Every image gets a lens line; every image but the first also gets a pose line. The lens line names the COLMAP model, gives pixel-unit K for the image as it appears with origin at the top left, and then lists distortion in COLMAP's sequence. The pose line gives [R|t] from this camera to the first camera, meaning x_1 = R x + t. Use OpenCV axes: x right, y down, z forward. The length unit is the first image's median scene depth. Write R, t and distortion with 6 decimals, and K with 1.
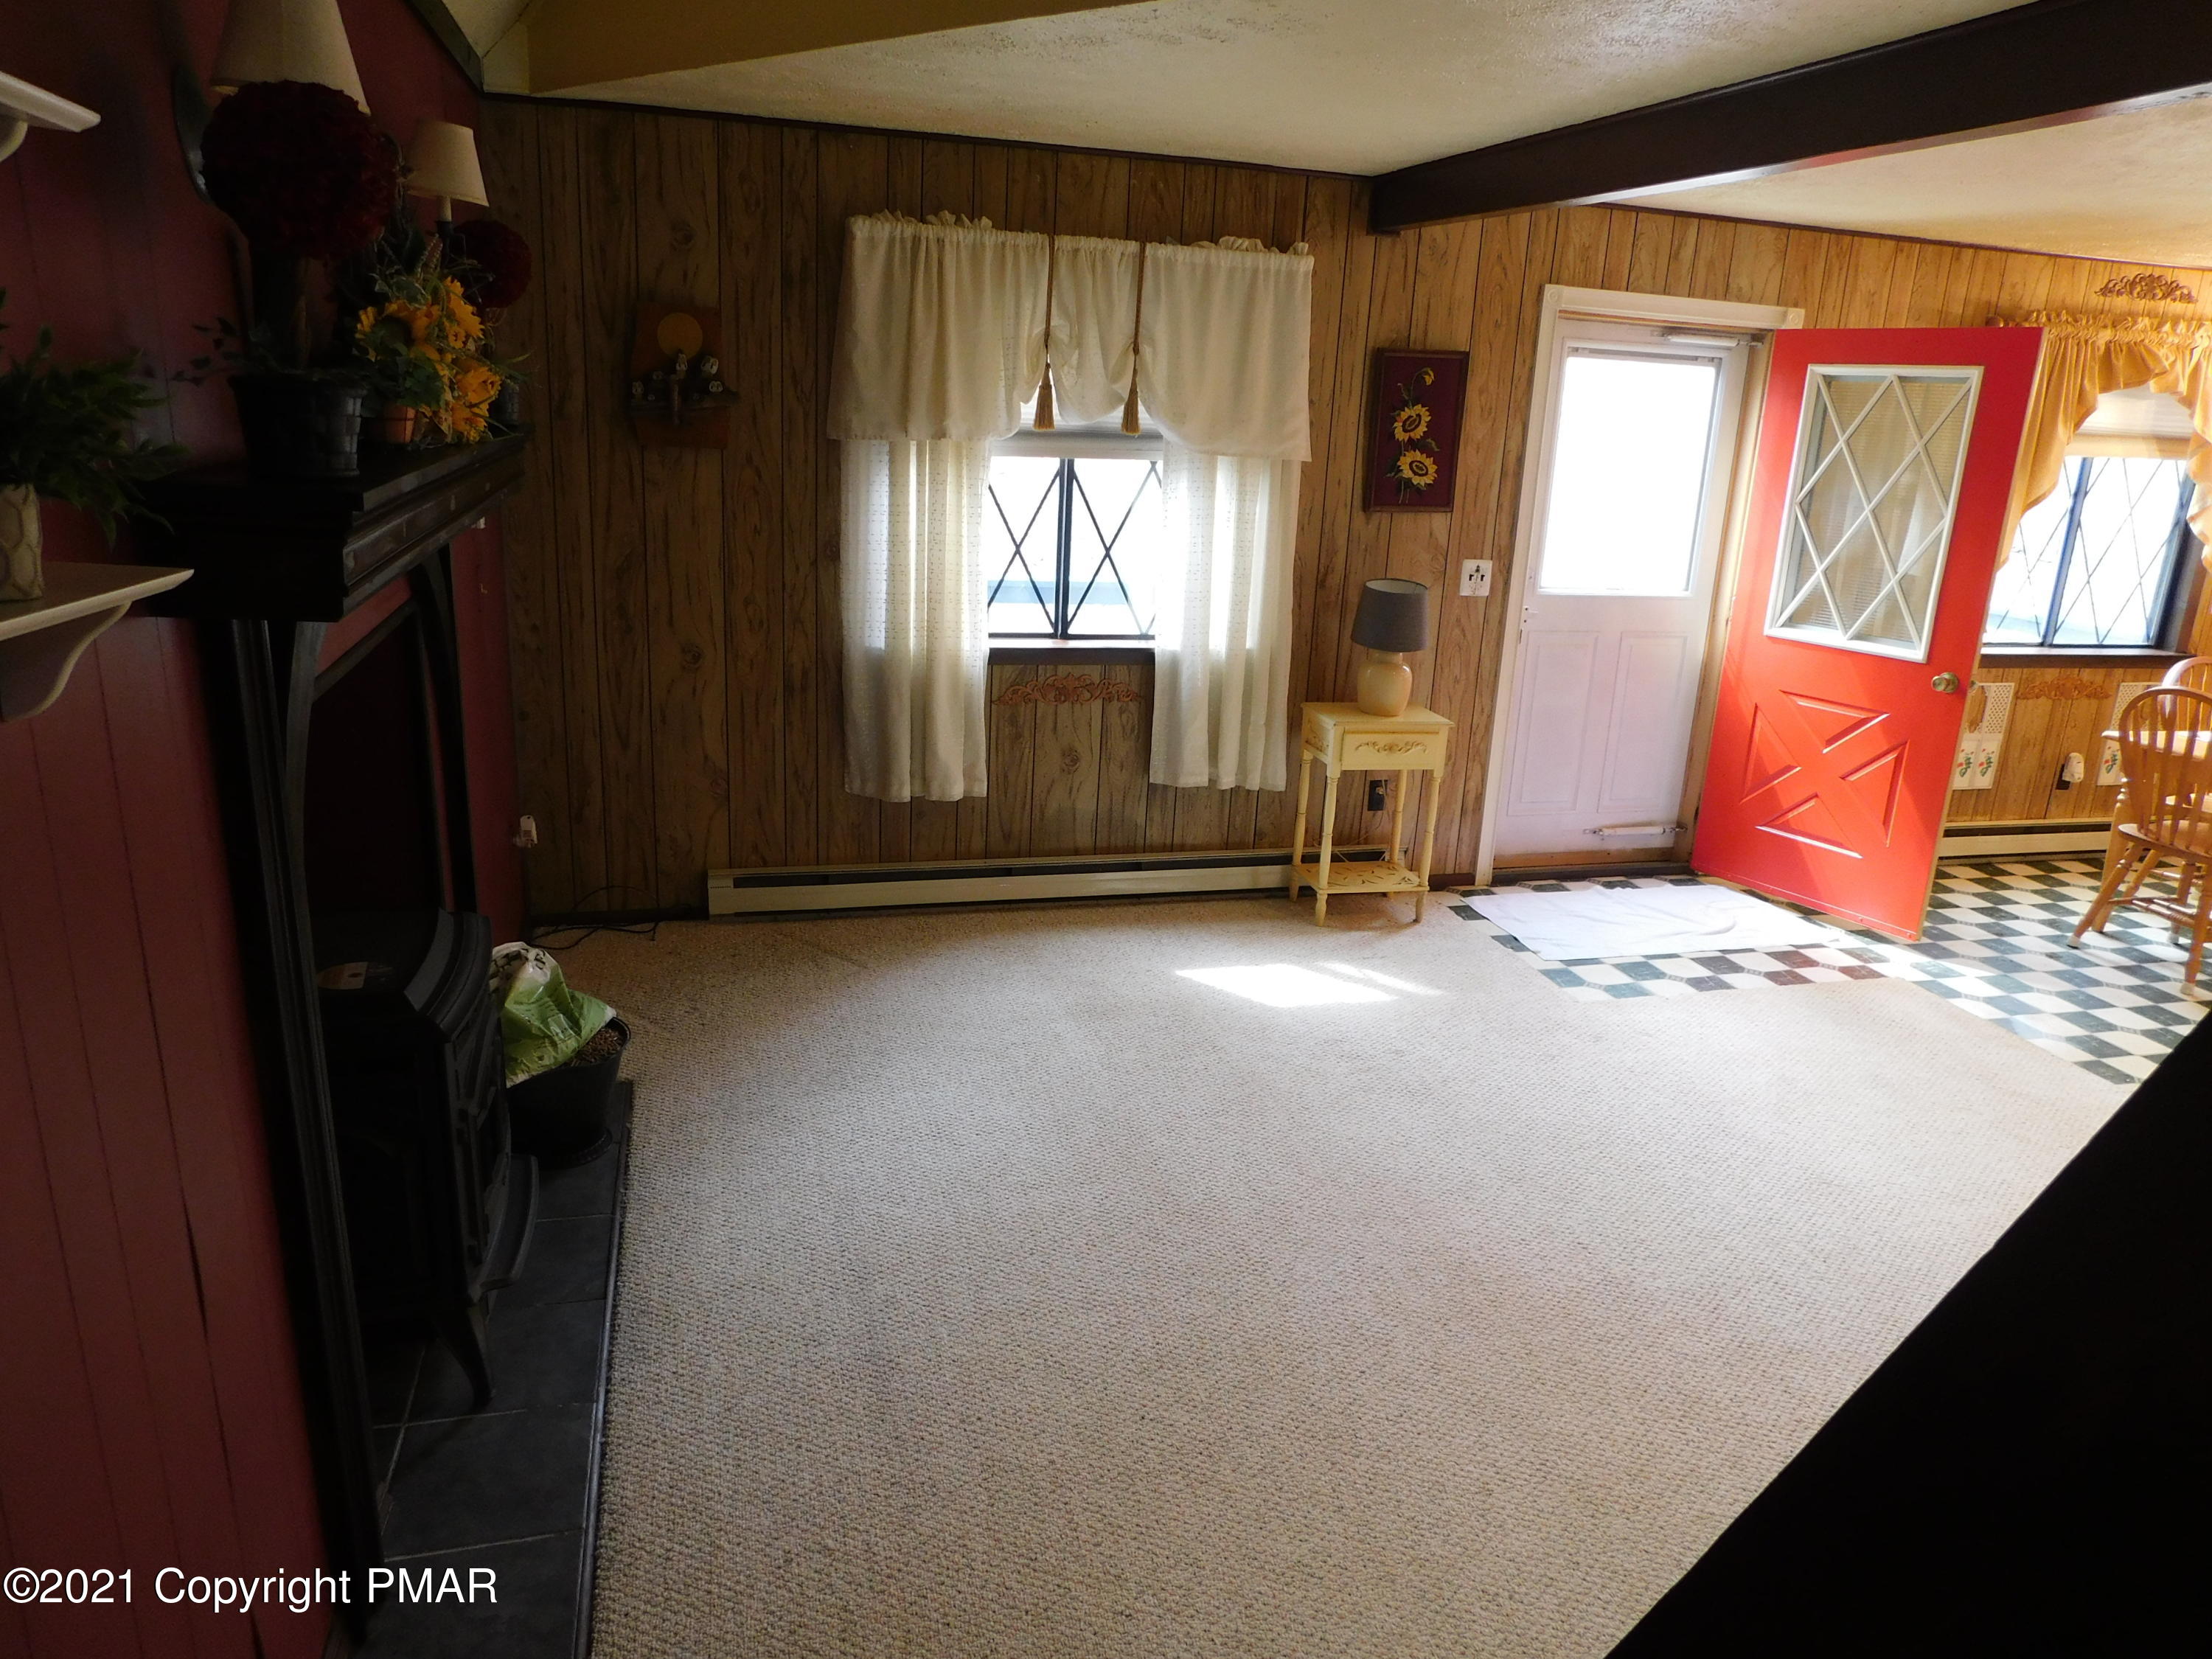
lens RADIAL K [[1462.1, 0, 1108.4], [0, 1462.1, 817.7], [0, 0, 1]] dist [-0.073496, 0.058519]
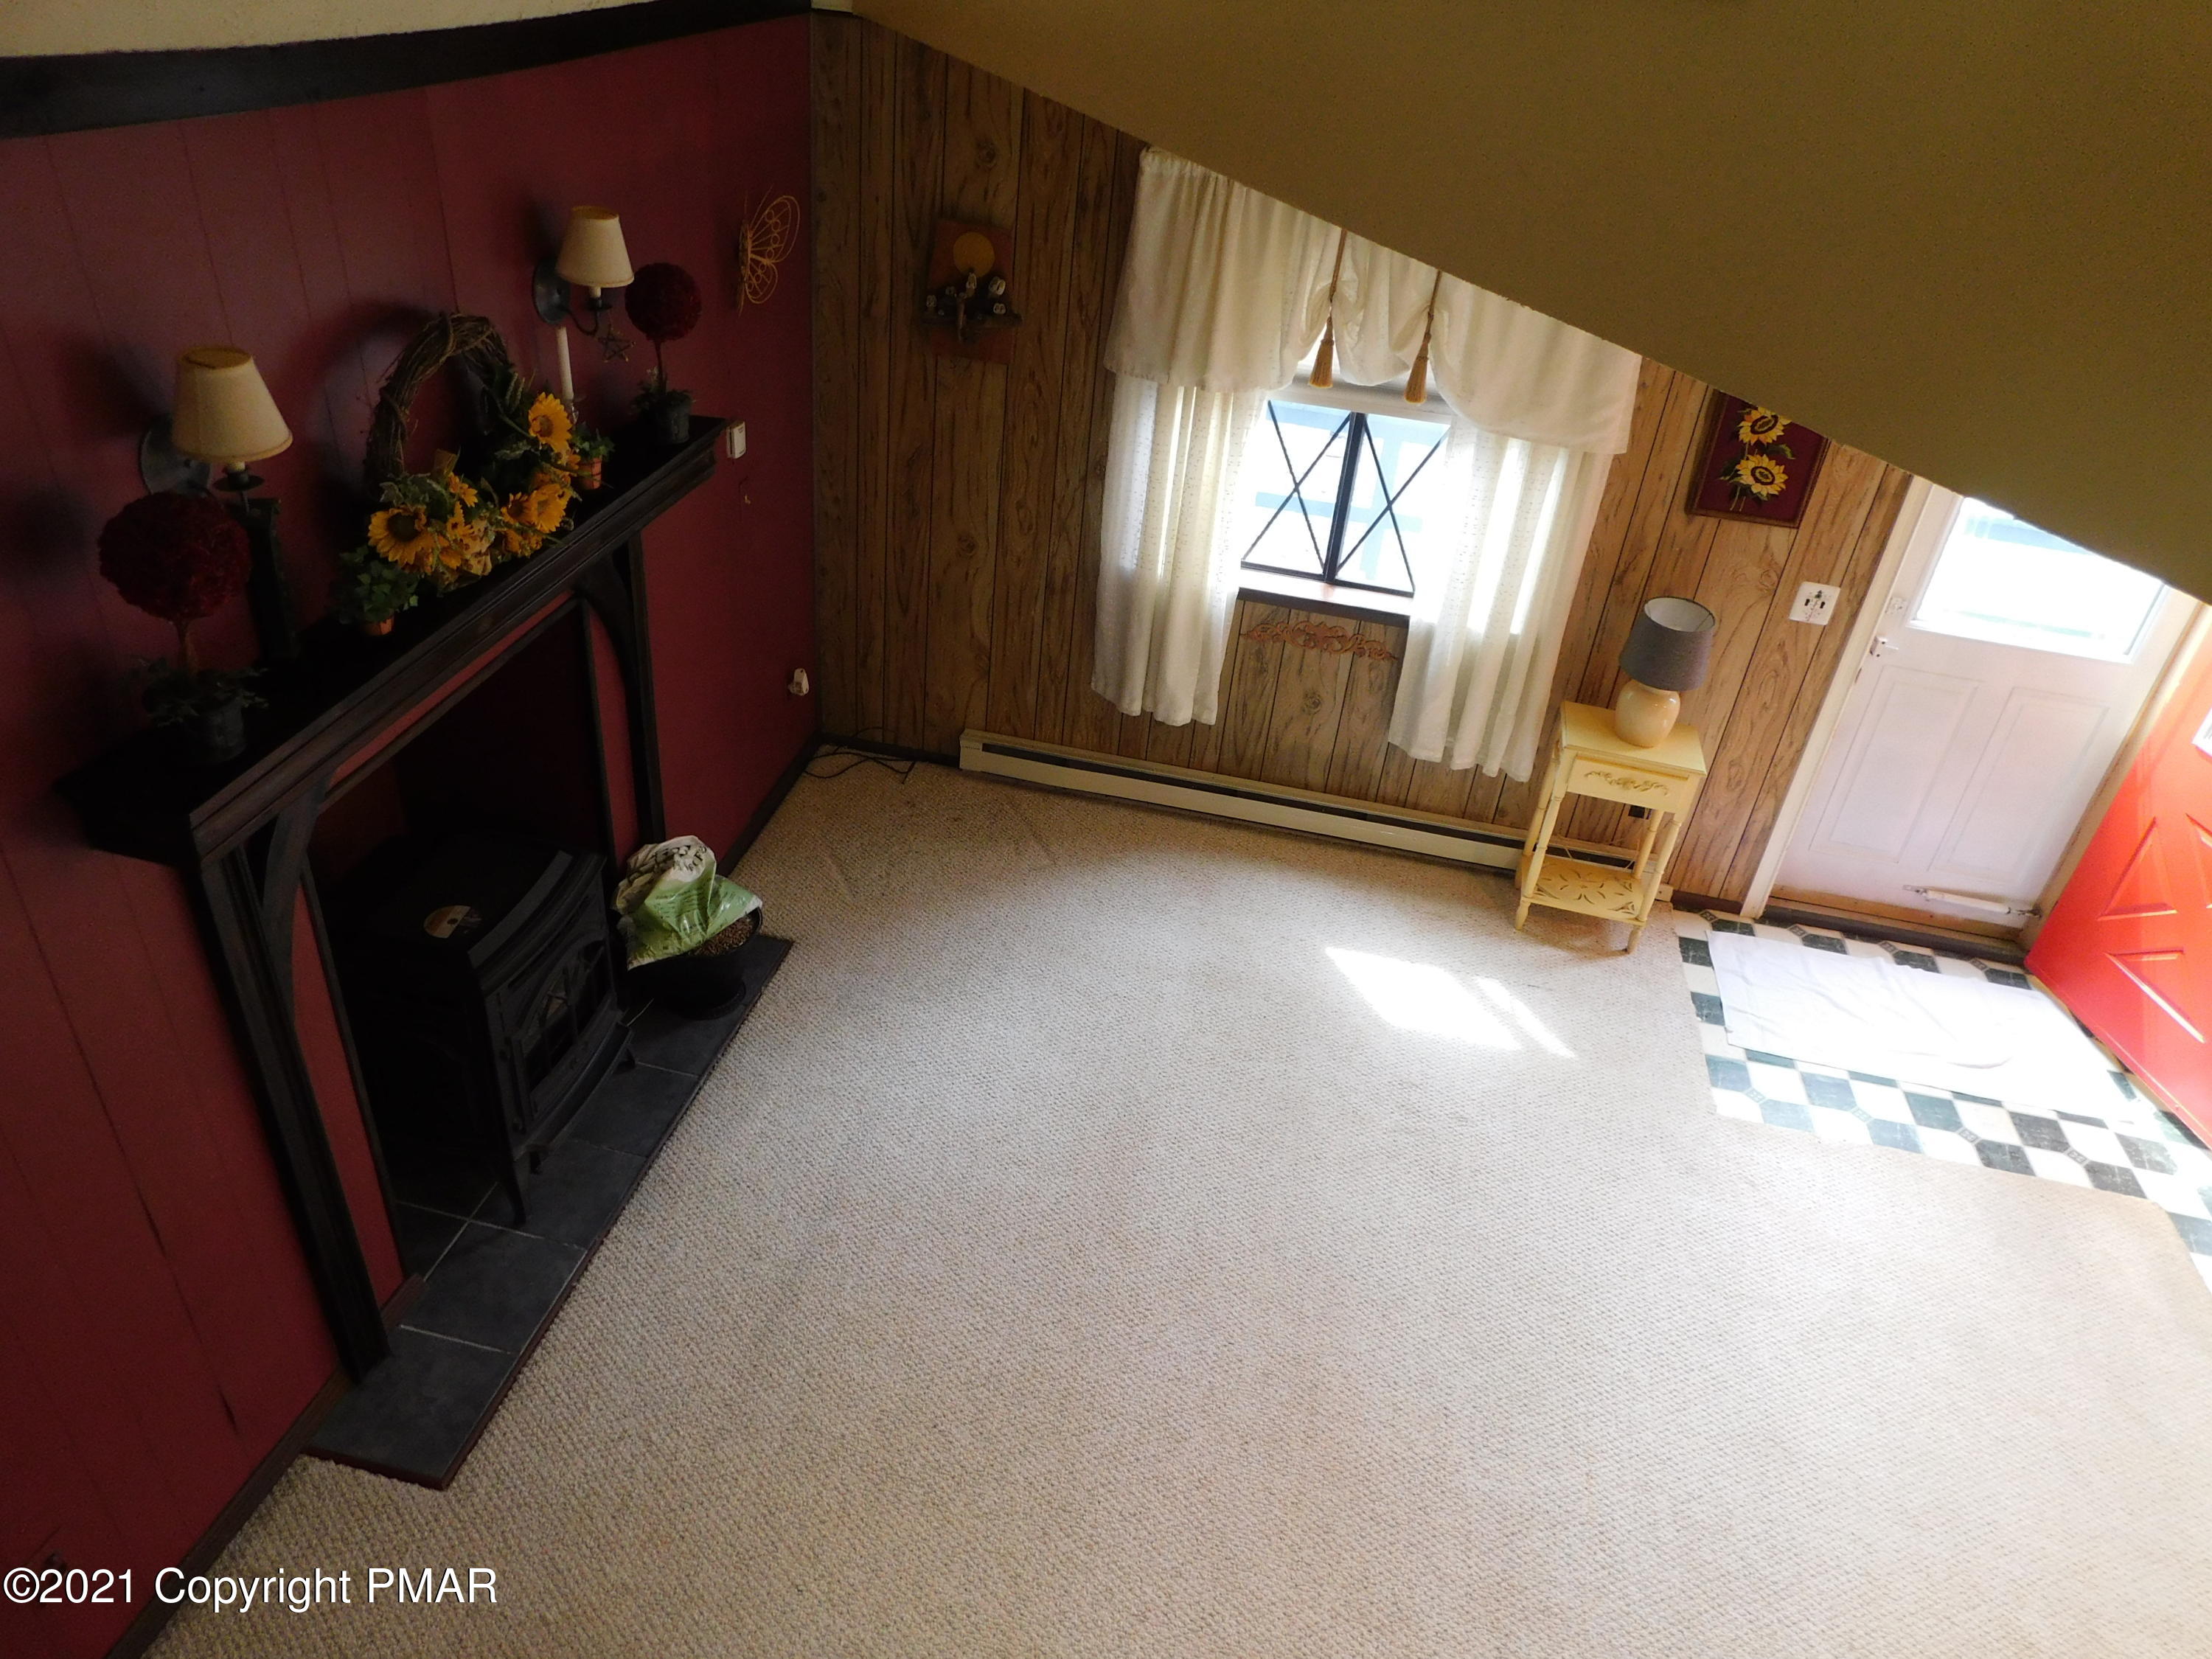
lens RADIAL K [[1462.1, 0, 1108.4], [0, 1462.1, 817.7], [0, 0, 1]] dist [-0.073496, 0.058519]
pose [[0.891661, 0.274108, -0.360285, 0.241369], [-0.173152, 0.941838, 0.288027, -0.238643], [0.418281, -0.194438, 0.887263, 0.039527]]
